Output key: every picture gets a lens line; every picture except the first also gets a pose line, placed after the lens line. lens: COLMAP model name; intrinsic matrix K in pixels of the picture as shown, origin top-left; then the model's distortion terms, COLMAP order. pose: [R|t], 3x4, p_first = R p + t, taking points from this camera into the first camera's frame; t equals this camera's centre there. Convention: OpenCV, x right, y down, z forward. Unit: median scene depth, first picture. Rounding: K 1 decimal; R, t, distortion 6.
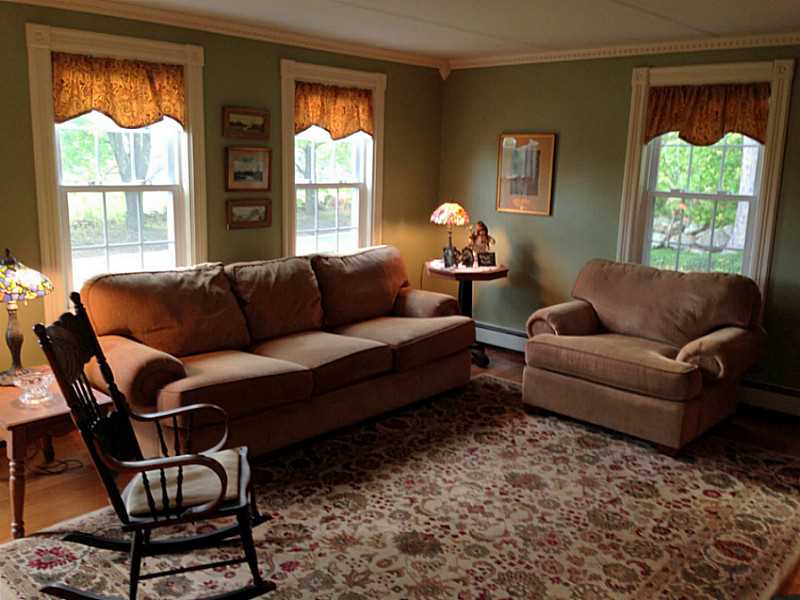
lens RADIAL K [[729.2, 0, 393.8], [0, 729.2, 301.0], [0, 0, 1]] dist [0.020117, 0.000000]
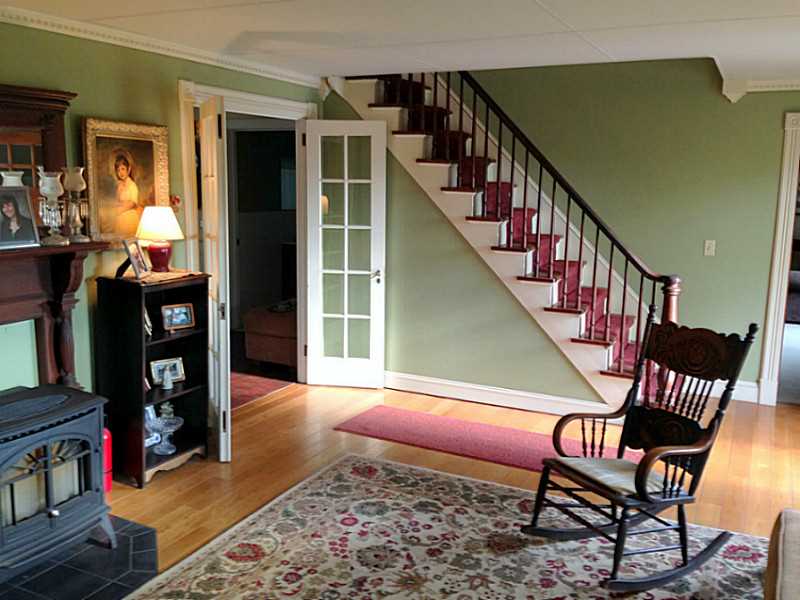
lens RADIAL K [[729.2, 0, 401.0], [0, 729.2, 299.8], [0, 0, 1]] dist [0.020117, 0.000000]
pose [[-0.961523, 0.003170, -0.274706, 0.234223], [-0.094362, 0.935287, 0.341077, -0.237956], [0.258010, 0.353875, -0.899001, 1.195236]]
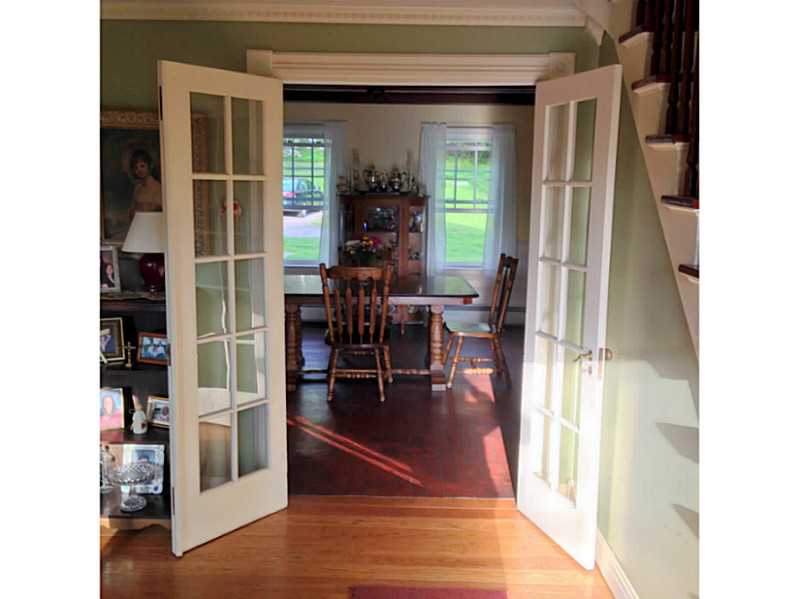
lens RADIAL K [[719.3, 0, 400.0], [0, 719.3, 301.1], [0, 0, 1]] dist [0.054475, 0.000000]
pose [[-0.665957, -0.157771, 0.729116, -0.479680], [0.114700, 0.944102, 0.309056, -0.113276], [-0.737120, 0.289447, -0.610635, 0.512532]]
